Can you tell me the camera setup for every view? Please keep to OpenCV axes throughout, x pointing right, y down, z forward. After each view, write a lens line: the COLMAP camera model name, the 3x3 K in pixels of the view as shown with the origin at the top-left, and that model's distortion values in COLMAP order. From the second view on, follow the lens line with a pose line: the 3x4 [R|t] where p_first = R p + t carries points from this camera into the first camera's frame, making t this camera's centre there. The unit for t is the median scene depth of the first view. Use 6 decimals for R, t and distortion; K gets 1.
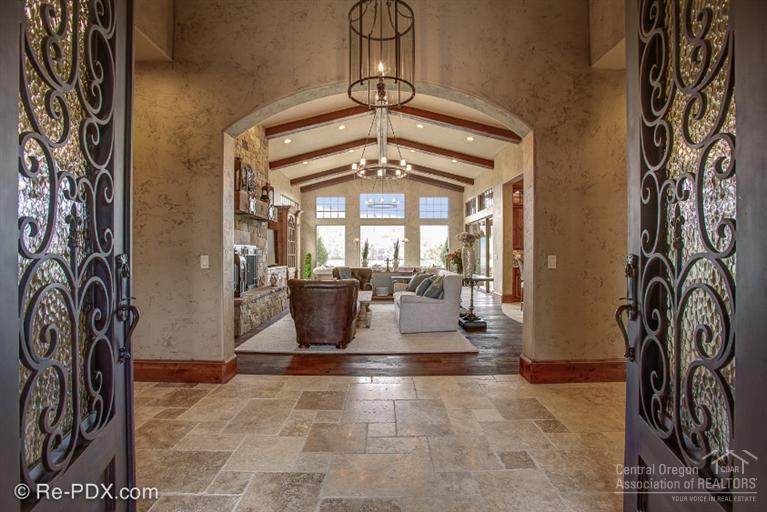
lens RADIAL K [[368.6, 0, 383.5], [0, 368.6, 256.0], [0, 0, 1]] dist [-0.047195, 0.027450]
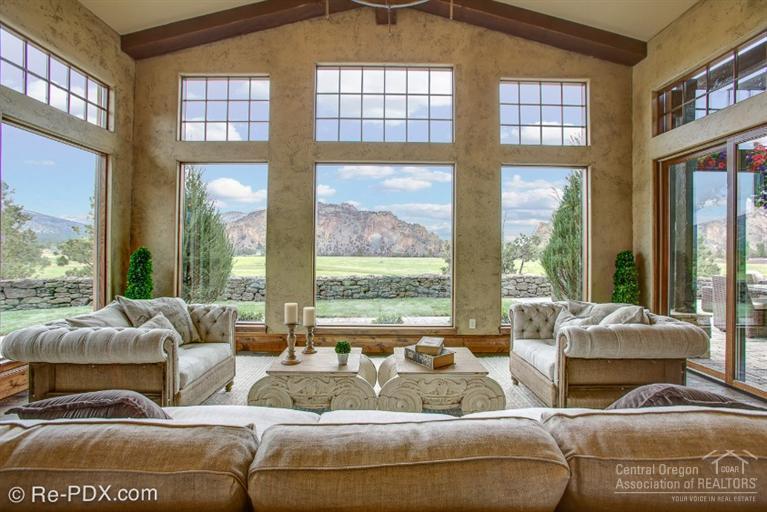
lens RADIAL K [[368.6, 0, 383.5], [0, 368.6, 256.0], [0, 0, 1]] dist [-0.047195, 0.027450]
pose [[0.999981, 0.005387, 0.003076, -0.005286], [-0.005416, 0.999939, 0.009641, -0.005730], [-0.003024, -0.009658, 0.999949, 0.675379]]
